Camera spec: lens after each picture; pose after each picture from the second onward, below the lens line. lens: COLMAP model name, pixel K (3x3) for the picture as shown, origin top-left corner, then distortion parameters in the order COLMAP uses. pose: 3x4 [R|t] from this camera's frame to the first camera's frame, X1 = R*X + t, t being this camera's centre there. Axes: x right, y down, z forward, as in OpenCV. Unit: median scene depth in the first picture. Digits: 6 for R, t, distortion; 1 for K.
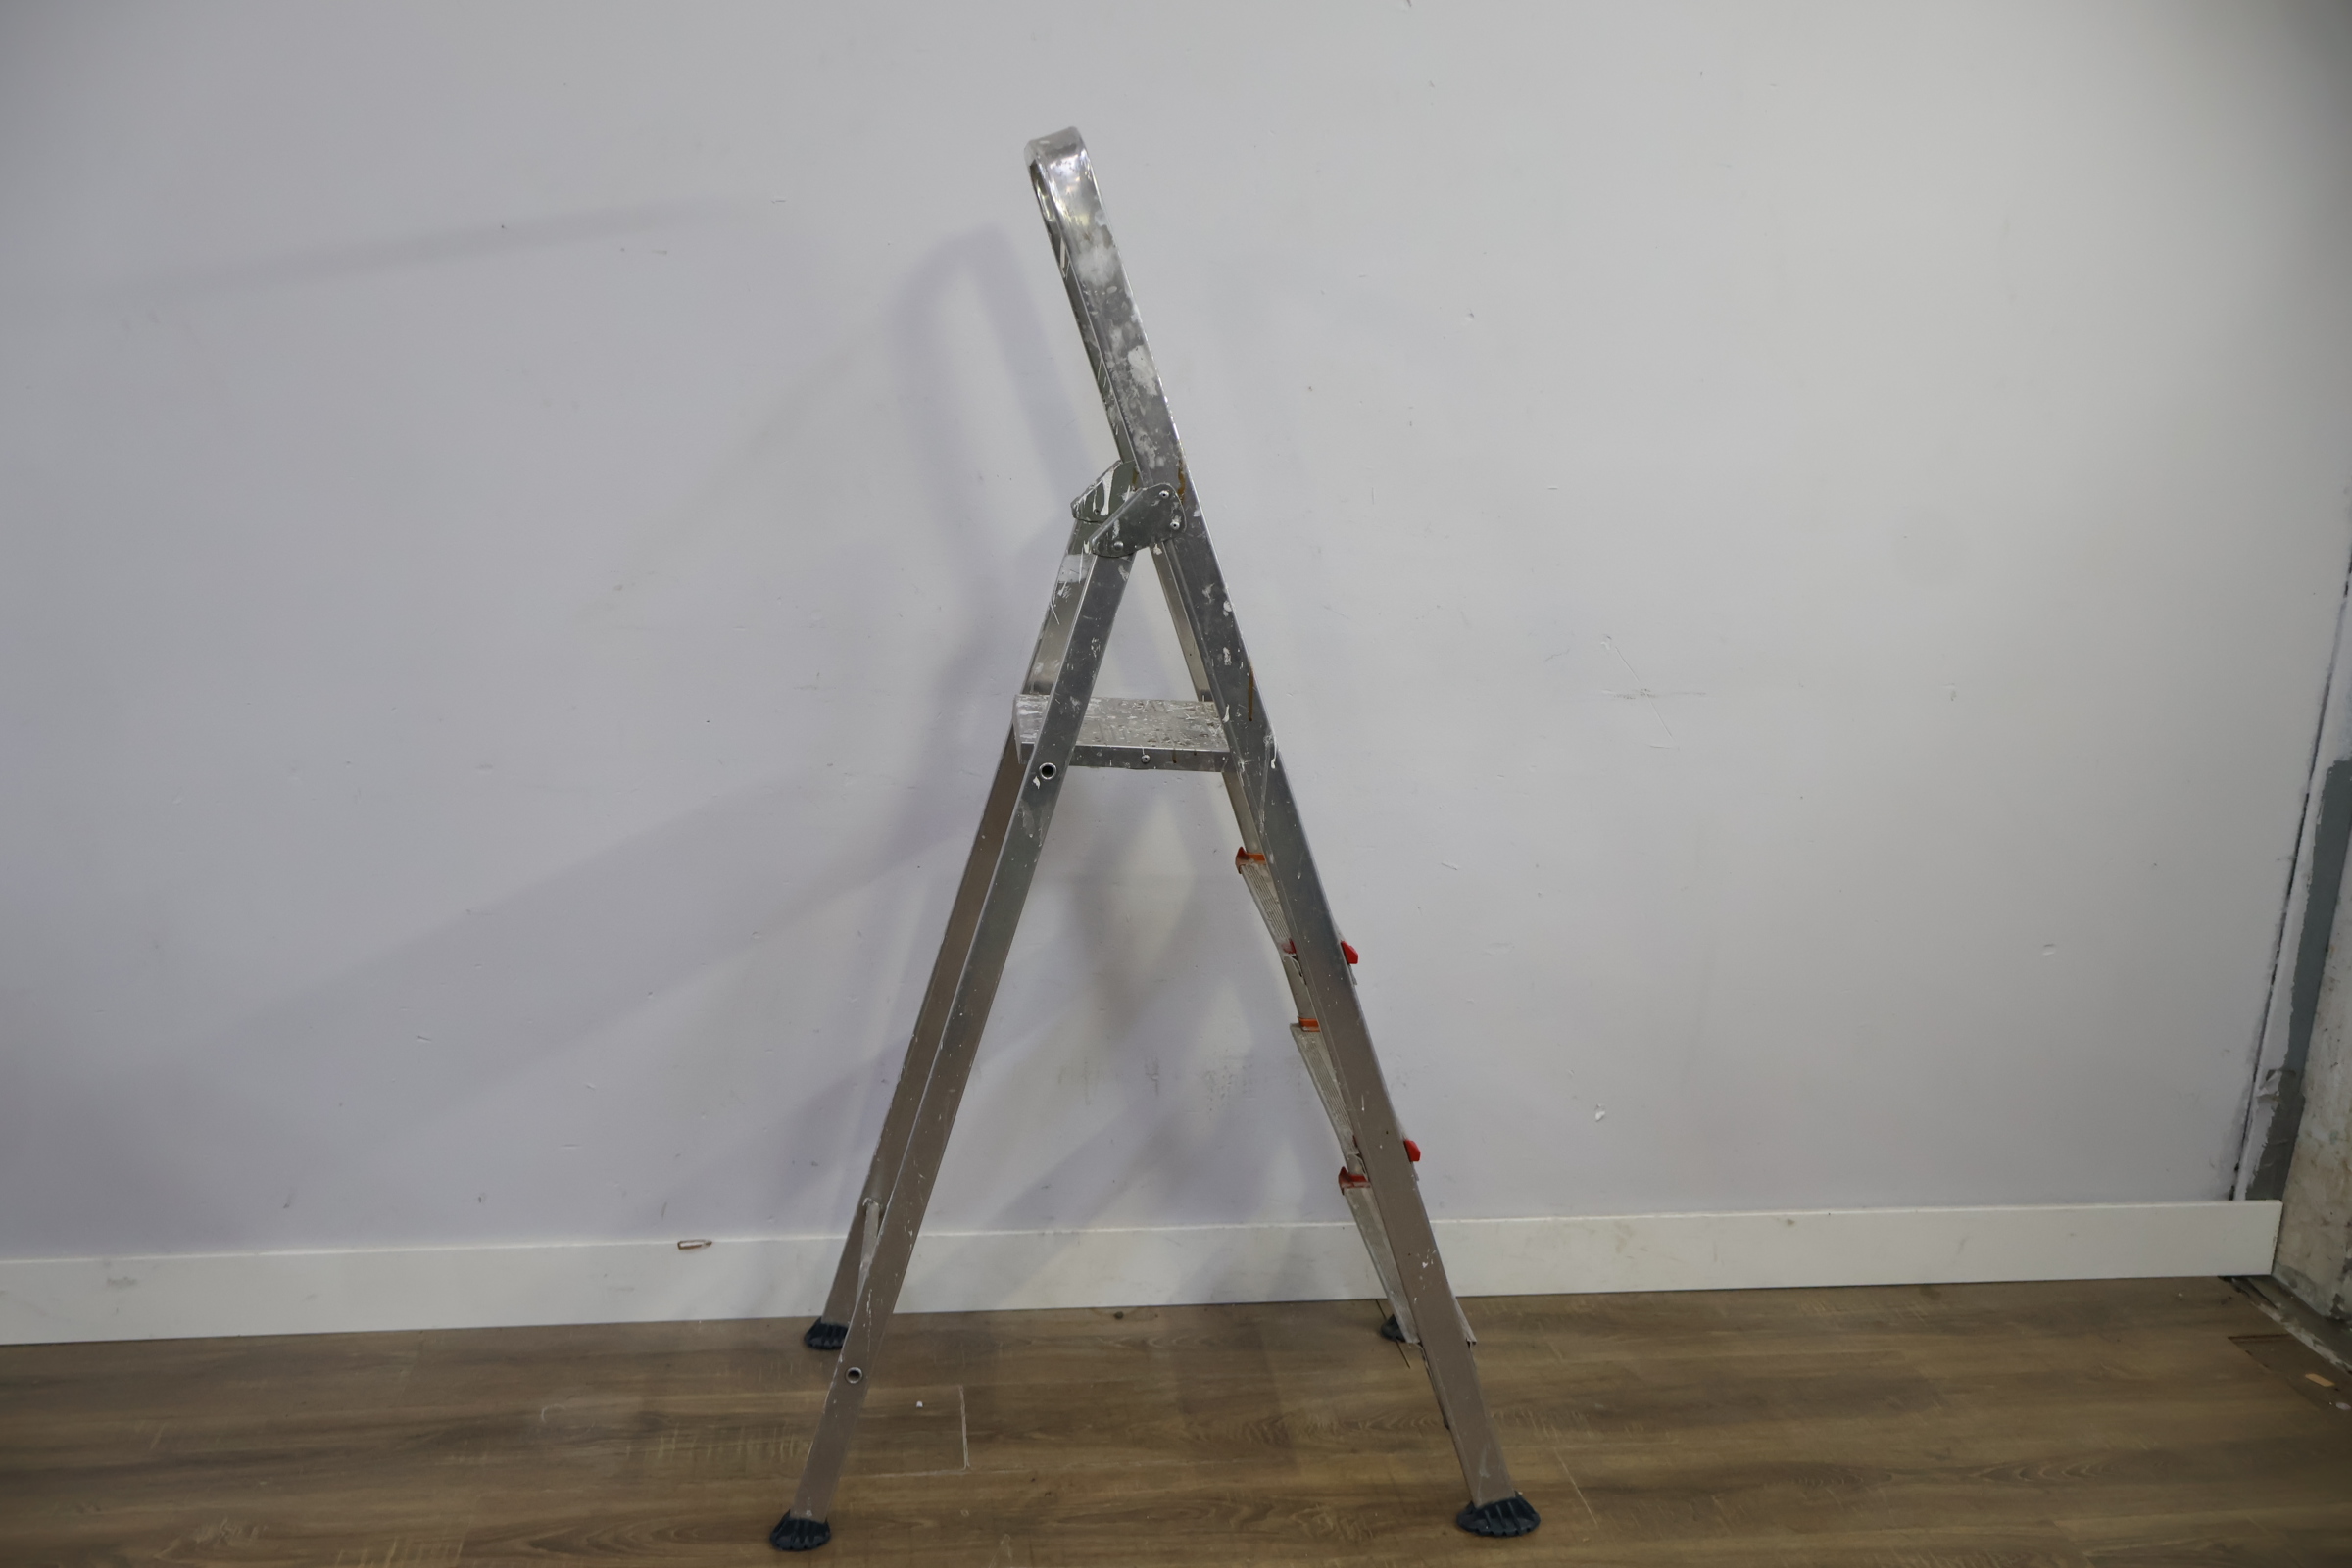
lens RADIAL K [[2038.2, 0, 1174.5], [0, 2038.2, 786.9], [0, 0, 1]] dist [-0.004152, -0.004944]
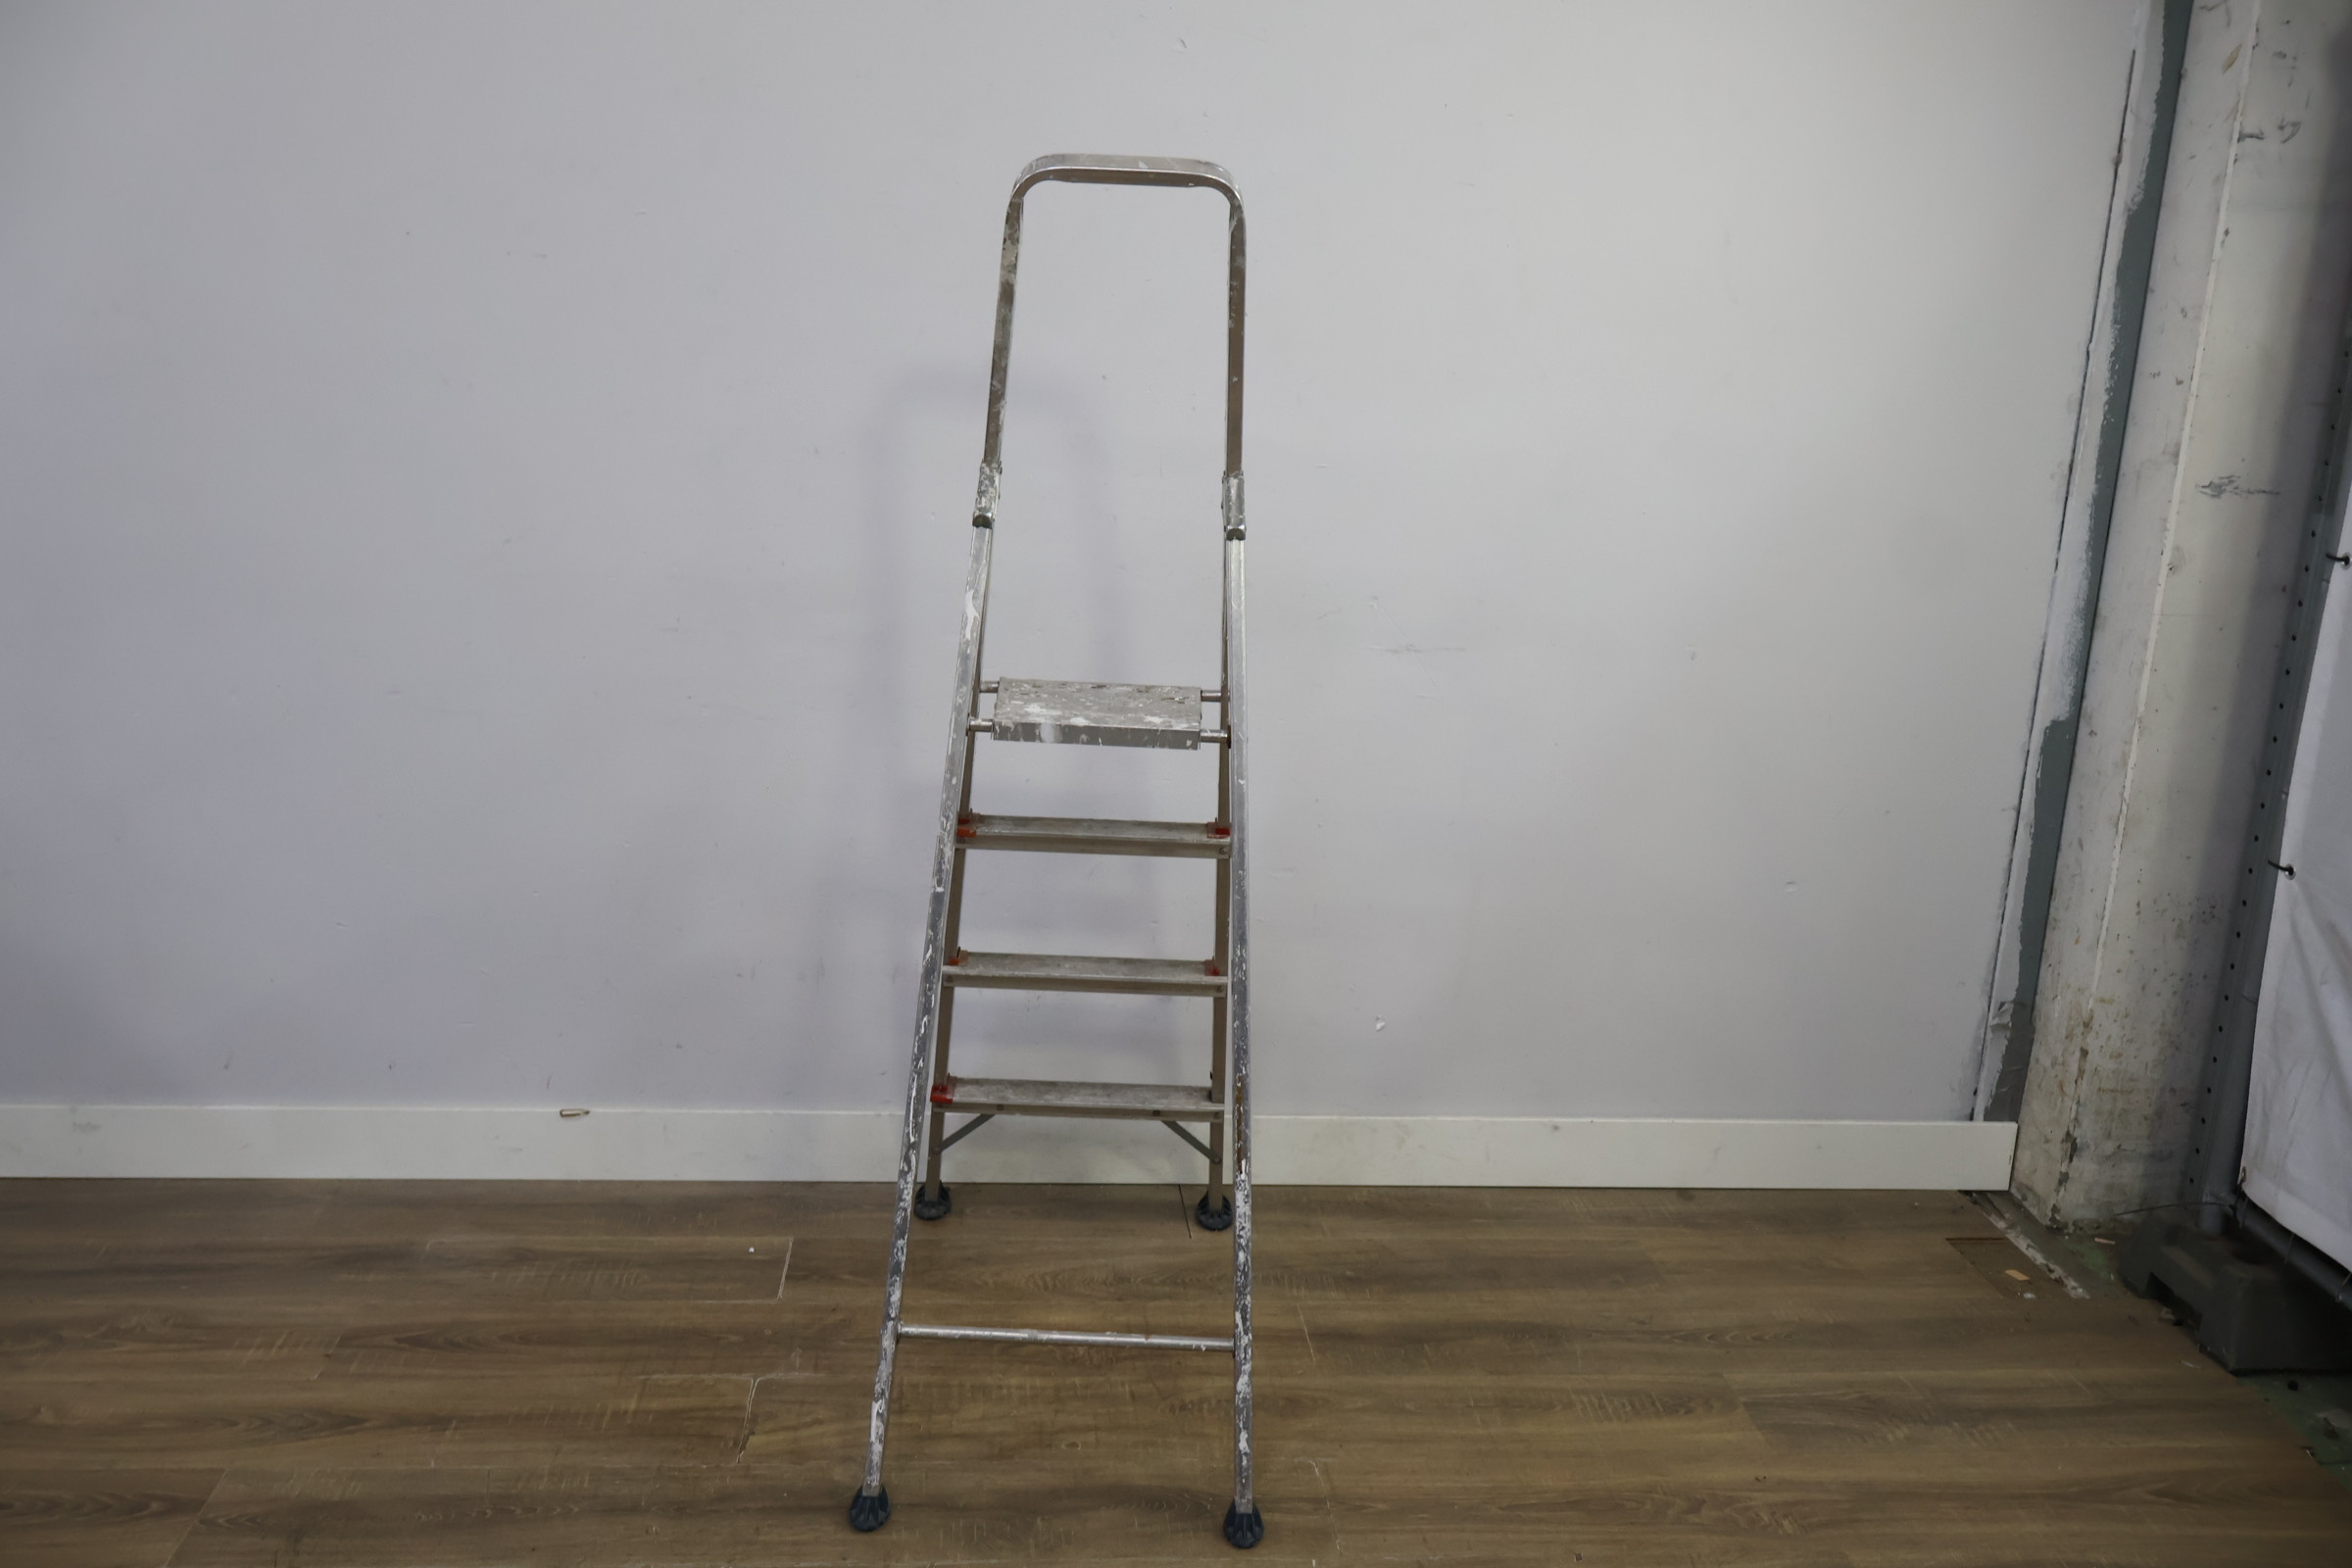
lens RADIAL K [[2029.0, 0, 1164.4], [0, 2029.0, 766.6], [0, 0, 1]] dist [-0.019656, 0.007457]
pose [[0.998680, 0.017006, -0.048471, 0.153619], [-0.017623, 0.999768, -0.012346, 0.037528], [0.048250, 0.013184, 0.998748, -0.133985]]
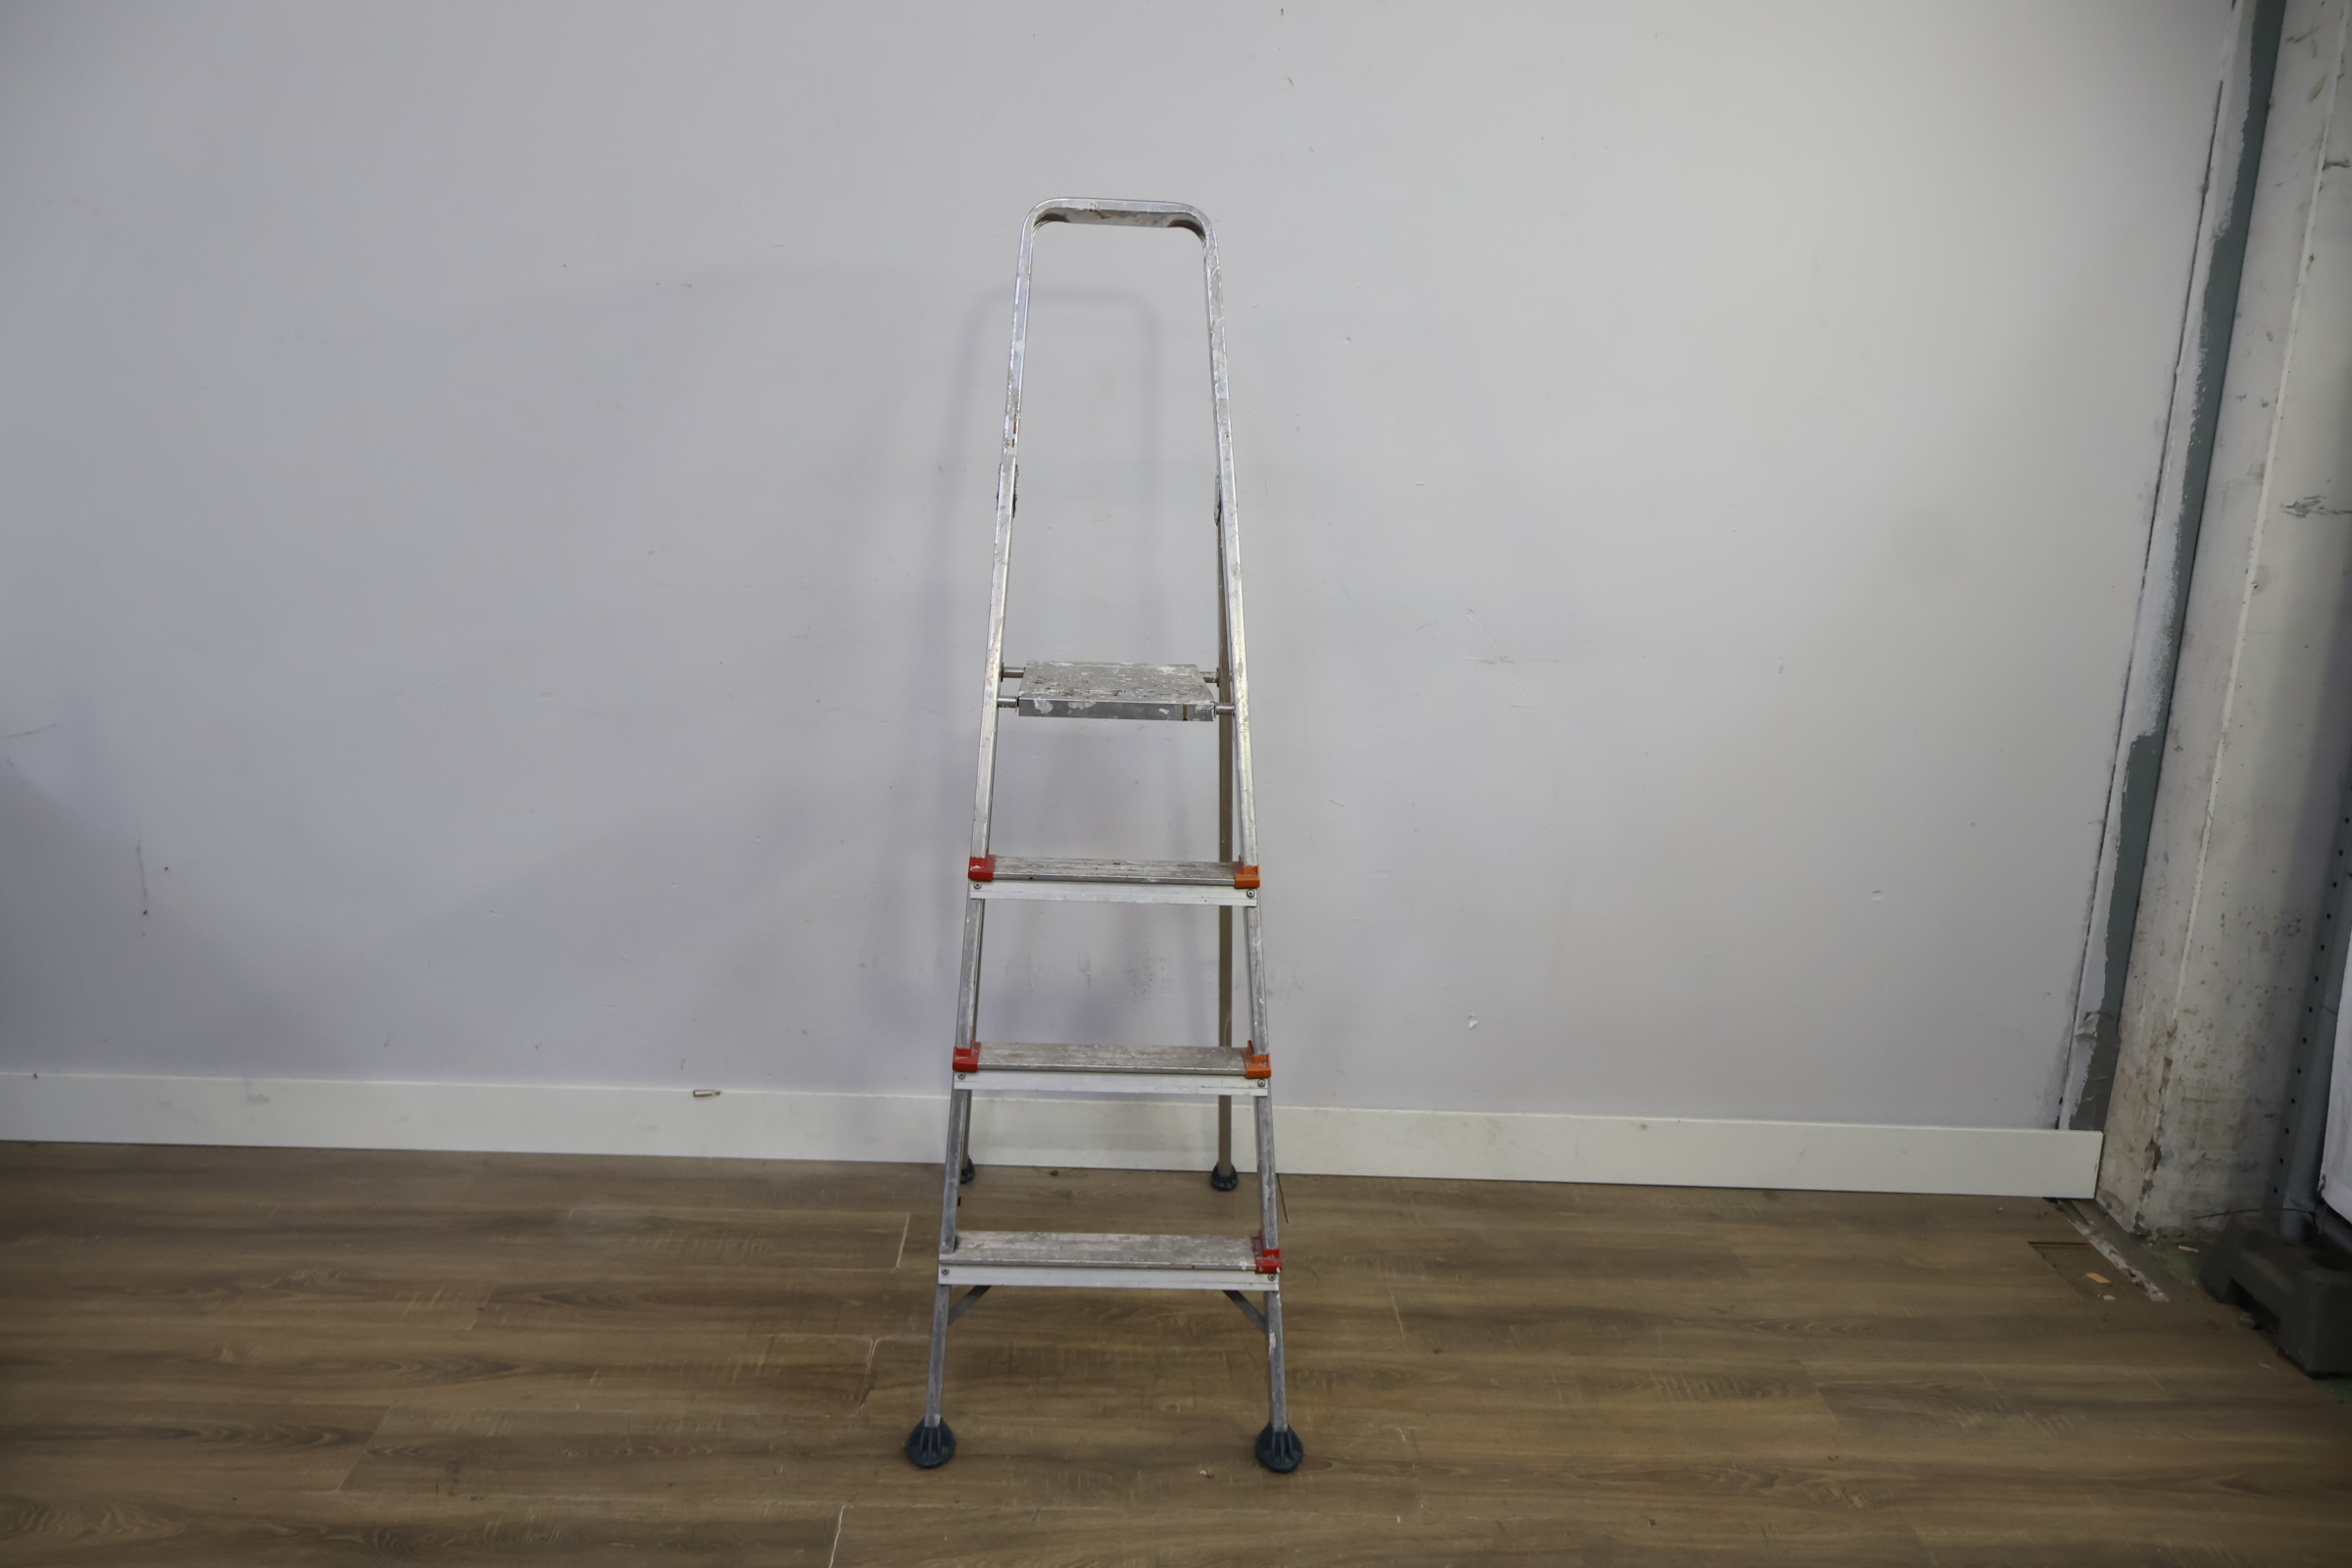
lens RADIAL K [[2025.0, 0, 1160.5], [0, 2025.0, 780.0], [0, 0, 1]] dist [-0.005777, -0.011450]
pose [[0.994197, 0.026462, -0.104272, 0.160693], [-0.028514, 0.999427, -0.018236, 0.051840], [0.103730, 0.021103, 0.994382, -0.188226]]
